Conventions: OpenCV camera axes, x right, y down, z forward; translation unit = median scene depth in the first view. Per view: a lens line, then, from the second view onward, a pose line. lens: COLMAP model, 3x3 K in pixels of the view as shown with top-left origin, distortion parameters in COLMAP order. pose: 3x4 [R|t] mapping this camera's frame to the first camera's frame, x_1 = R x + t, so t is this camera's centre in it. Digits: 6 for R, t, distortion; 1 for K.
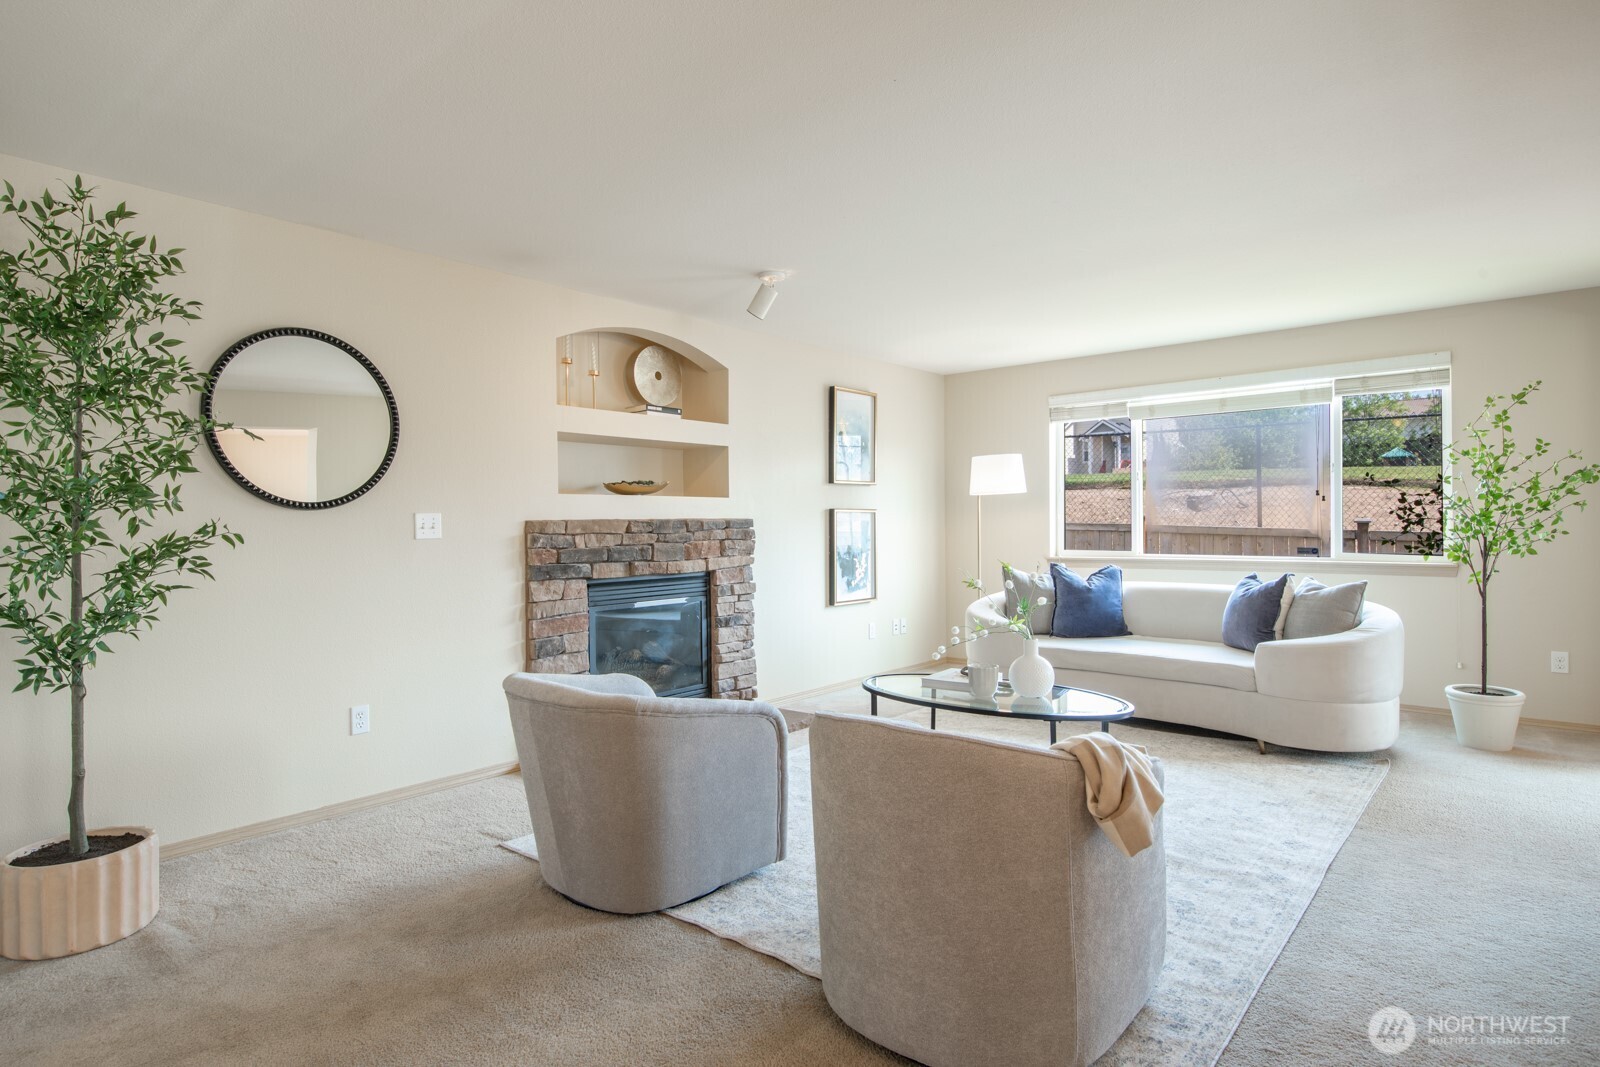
lens RADIAL K [[874.6, 0, 802.9], [0, 874.6, 532.2], [0, 0, 1]] dist [0.027722, 0.000206]
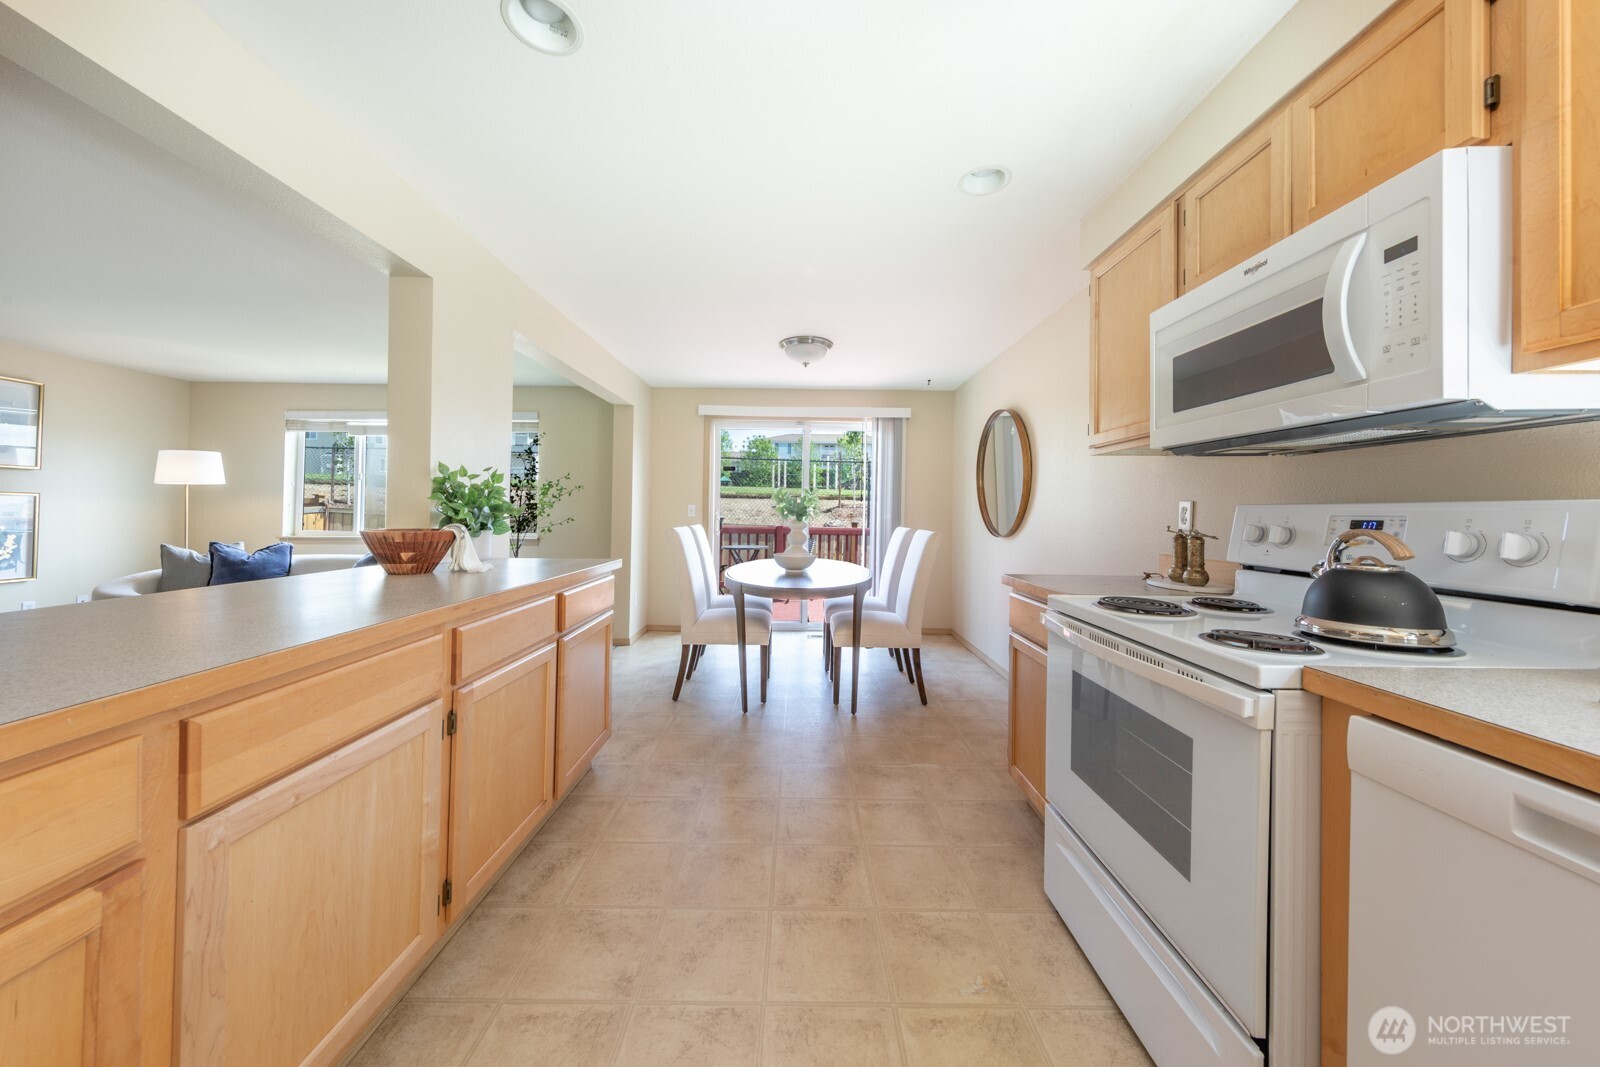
lens RADIAL K [[548.2, 0, 806.9], [0, 548.2, 502.6], [0, 0, 1]] dist [-0.001047, -0.000205]
pose [[0.754022, 0.027084, 0.656291, 0.438543], [-0.008699, 0.999474, -0.031252, -0.002629], [-0.656792, 0.017856, 0.753860, -0.128951]]
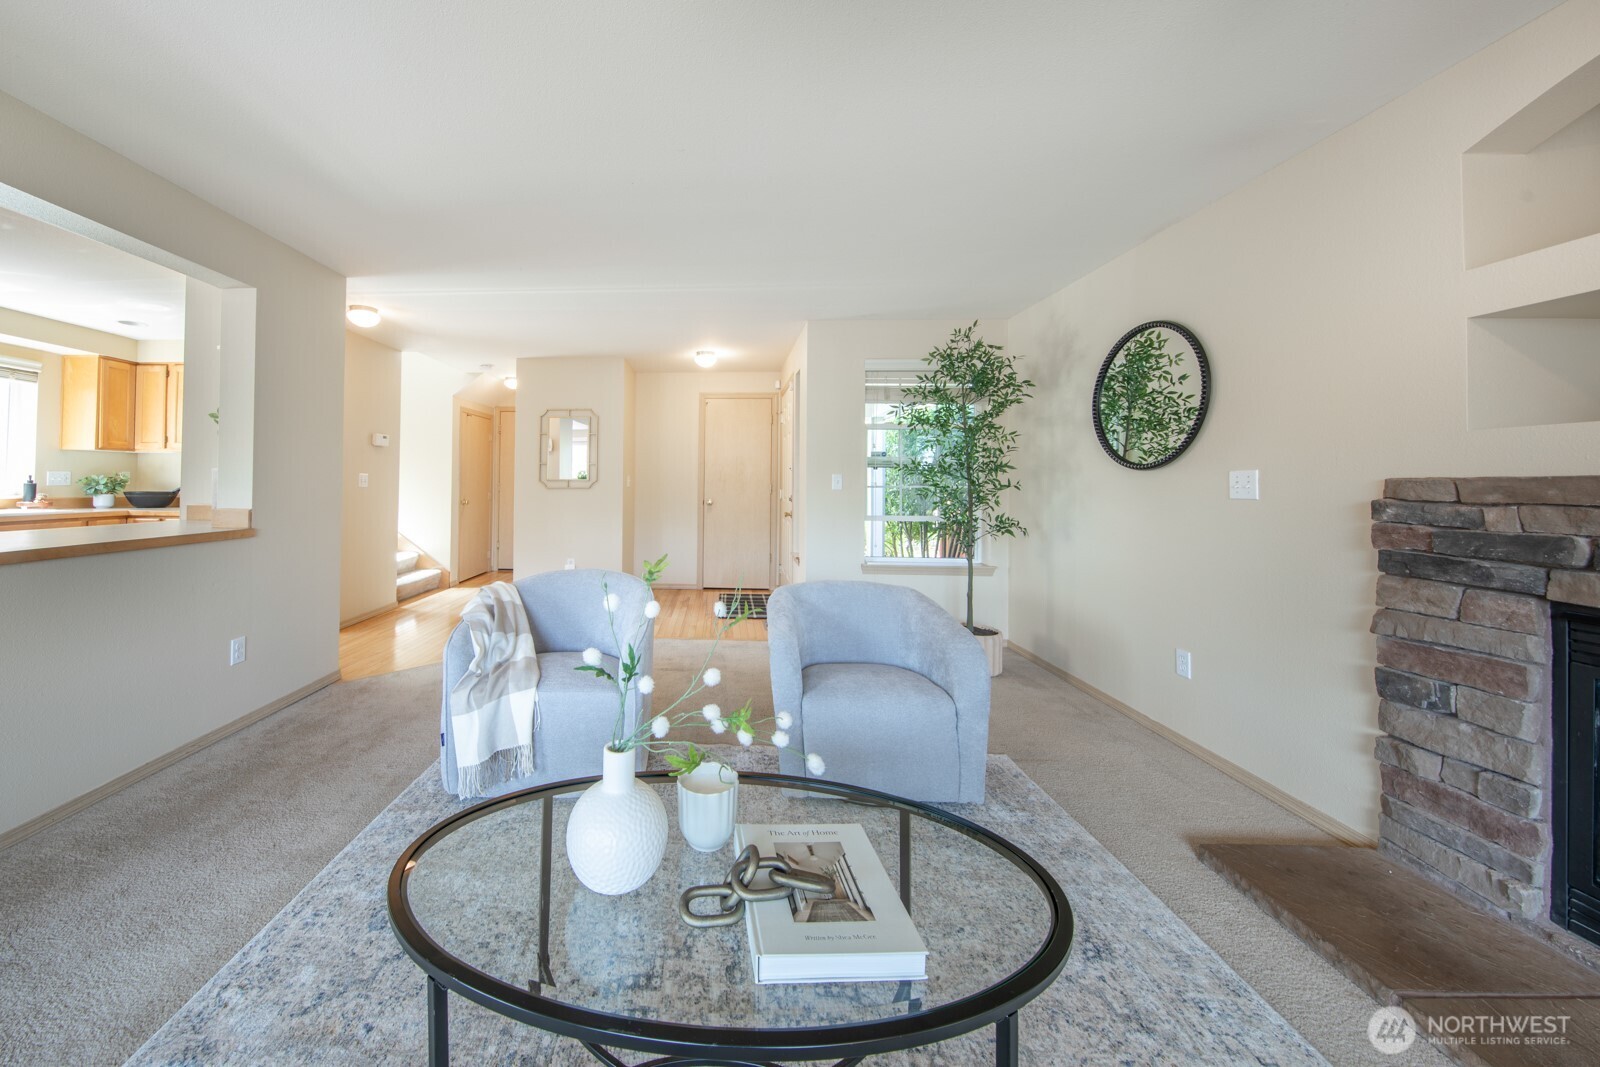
lens RADIAL K [[549.7, 0, 695.2], [0, 549.7, 477.7], [0, 0, 1]] dist [-0.002486, -0.000750]
pose [[-0.797279, 0.000411, -0.603610, 0.271886], [-0.004623, 0.999966, 0.006788, -0.011877], [0.603593, 0.008202, -0.797250, 0.839932]]
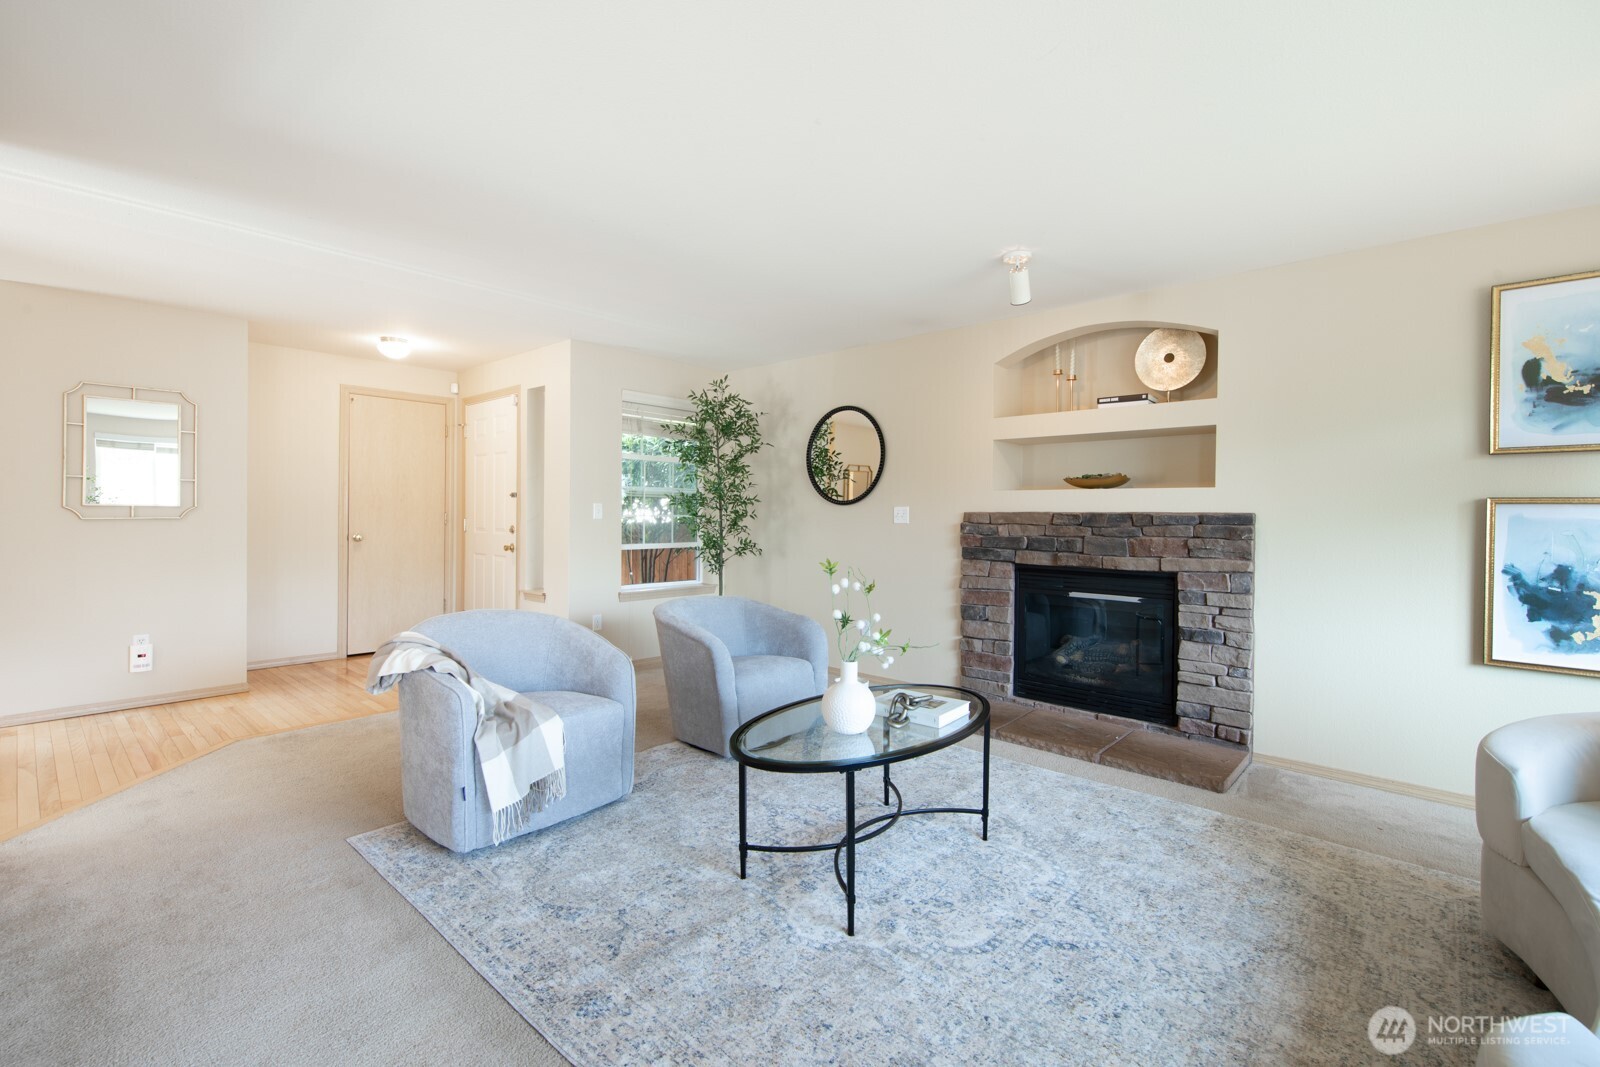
lens RADIAL K [[709.8, 0, 803.0], [0, 709.8, 524.1], [0, 0, 1]] dist [0.016370, -0.005186]
pose [[-0.035817, 0.024040, -0.999069, 0.622040], [-0.021287, 0.999465, 0.024813, -0.013876], [0.999132, 0.022156, -0.035286, 0.660926]]
